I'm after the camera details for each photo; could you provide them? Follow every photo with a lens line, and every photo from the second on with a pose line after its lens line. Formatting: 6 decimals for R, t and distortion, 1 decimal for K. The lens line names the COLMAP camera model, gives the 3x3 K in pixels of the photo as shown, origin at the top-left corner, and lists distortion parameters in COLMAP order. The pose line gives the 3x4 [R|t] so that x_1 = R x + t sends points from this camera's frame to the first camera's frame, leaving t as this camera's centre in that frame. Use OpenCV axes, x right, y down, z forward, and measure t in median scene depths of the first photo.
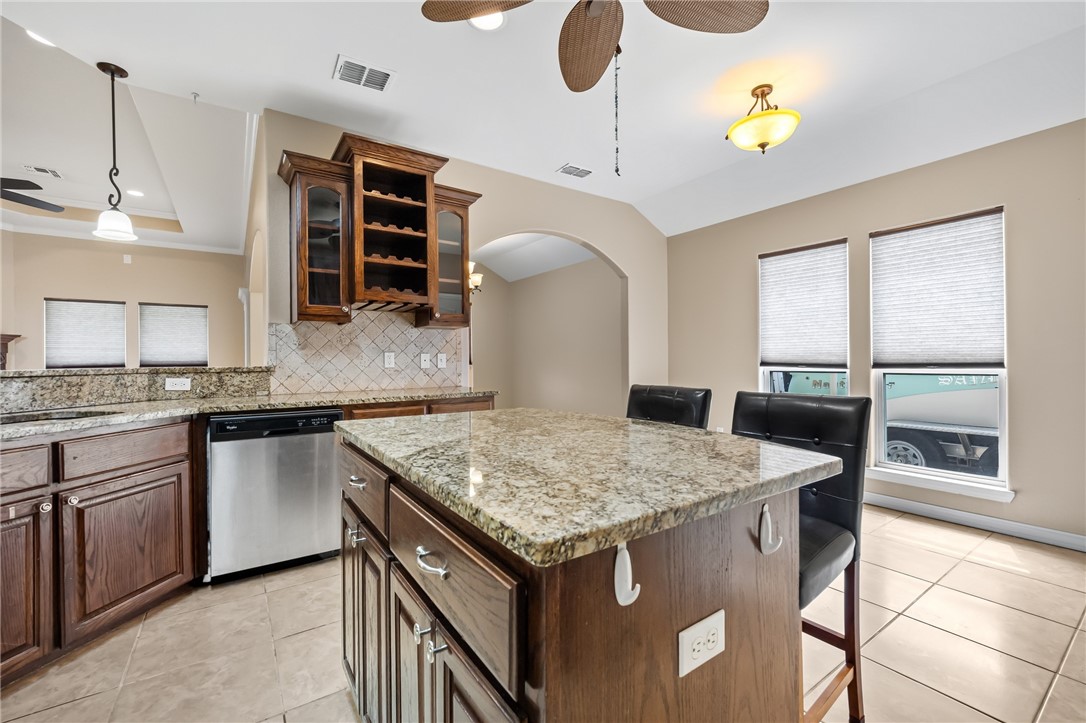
lens RADIAL K [[455.5, 0, 545.4], [0, 455.5, 357.2], [0, 0, 1]] dist [0.000245, -0.000703]
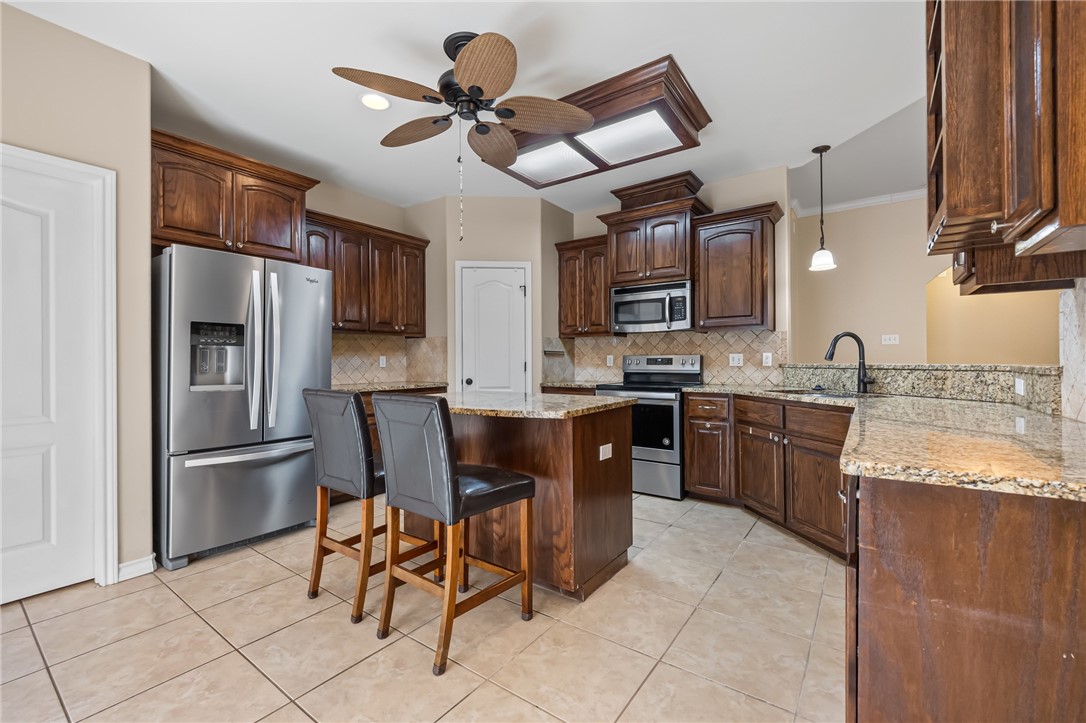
lens RADIAL K [[455.5, 0, 541.9], [0, 455.5, 363.7], [0, 0, 1]] dist [0.000245, -0.000703]
pose [[-0.945479, 0.011816, -0.325470, 0.220748], [0.012055, 0.999927, 0.001282, 0.008575], [0.325461, -0.002712, -0.945551, 1.394713]]
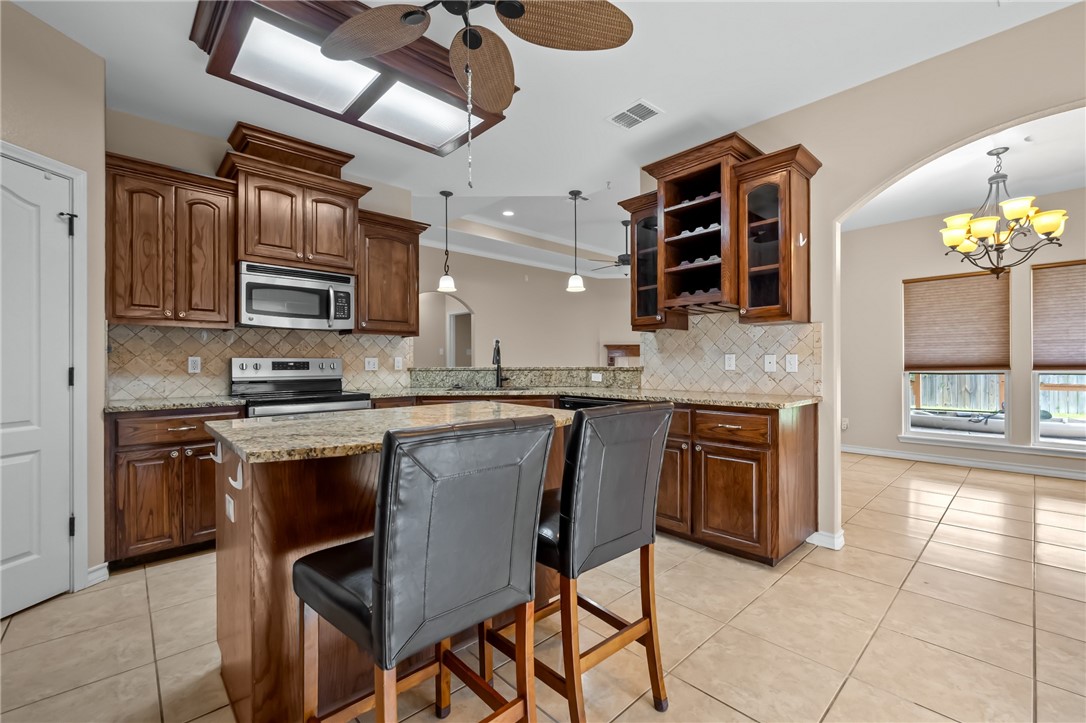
lens RADIAL K [[455.5, 0, 539.2], [0, 455.5, 361.9], [0, 0, 1]] dist [0.000245, -0.000703]
pose [[0.144249, 0.005012, -0.989529, 0.661574], [0.009003, 0.999939, 0.006378, -0.004681], [0.989500, -0.009829, 0.144195, 0.550012]]
